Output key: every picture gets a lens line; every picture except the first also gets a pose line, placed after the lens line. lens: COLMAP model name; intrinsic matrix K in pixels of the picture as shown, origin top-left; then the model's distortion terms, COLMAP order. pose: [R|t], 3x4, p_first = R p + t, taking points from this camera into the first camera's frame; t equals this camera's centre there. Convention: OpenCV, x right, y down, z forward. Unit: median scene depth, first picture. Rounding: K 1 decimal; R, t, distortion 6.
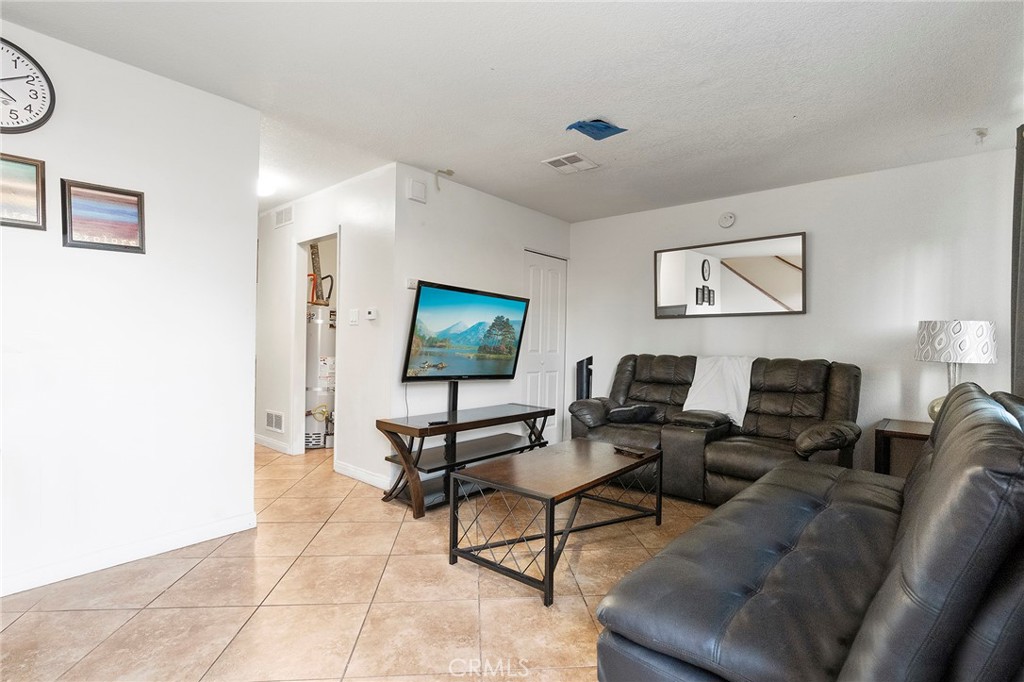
lens RADIAL K [[470.5, 0, 512.9], [0, 470.5, 344.4], [0, 0, 1]] dist [0.001921, 0.000372]
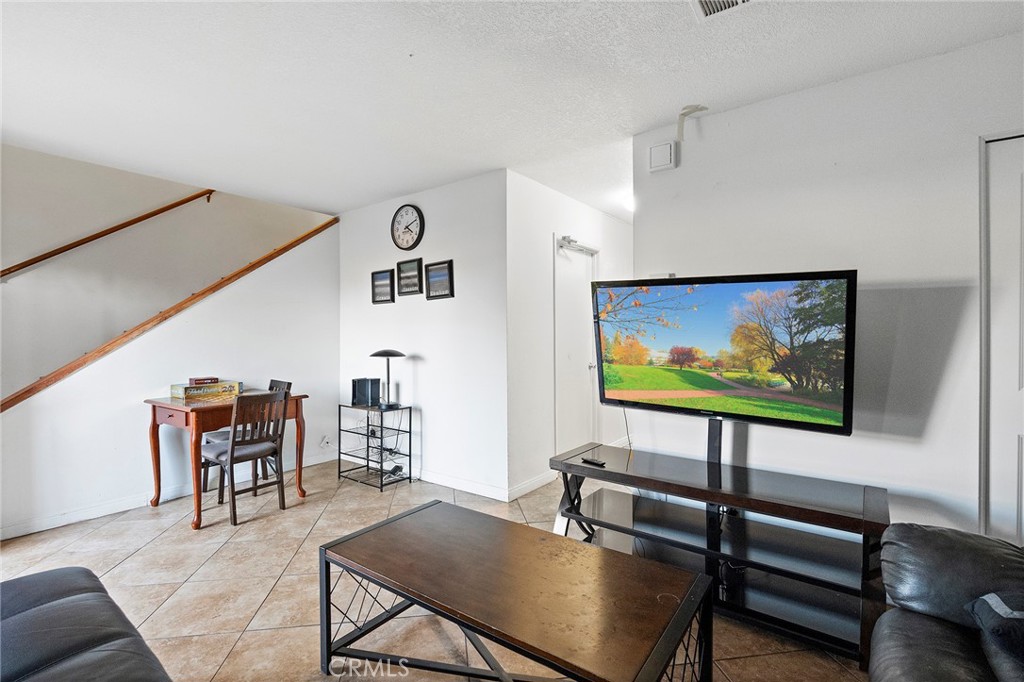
lens RADIAL K [[470.5, 0, 512.9], [0, 470.5, 335.6], [0, 0, 1]] dist [0.001921, 0.000372]
pose [[0.073207, -0.009242, -0.997274, 0.346556], [-0.004452, 0.999944, -0.009594, -0.020321], [0.997307, 0.005142, 0.073162, 0.456122]]
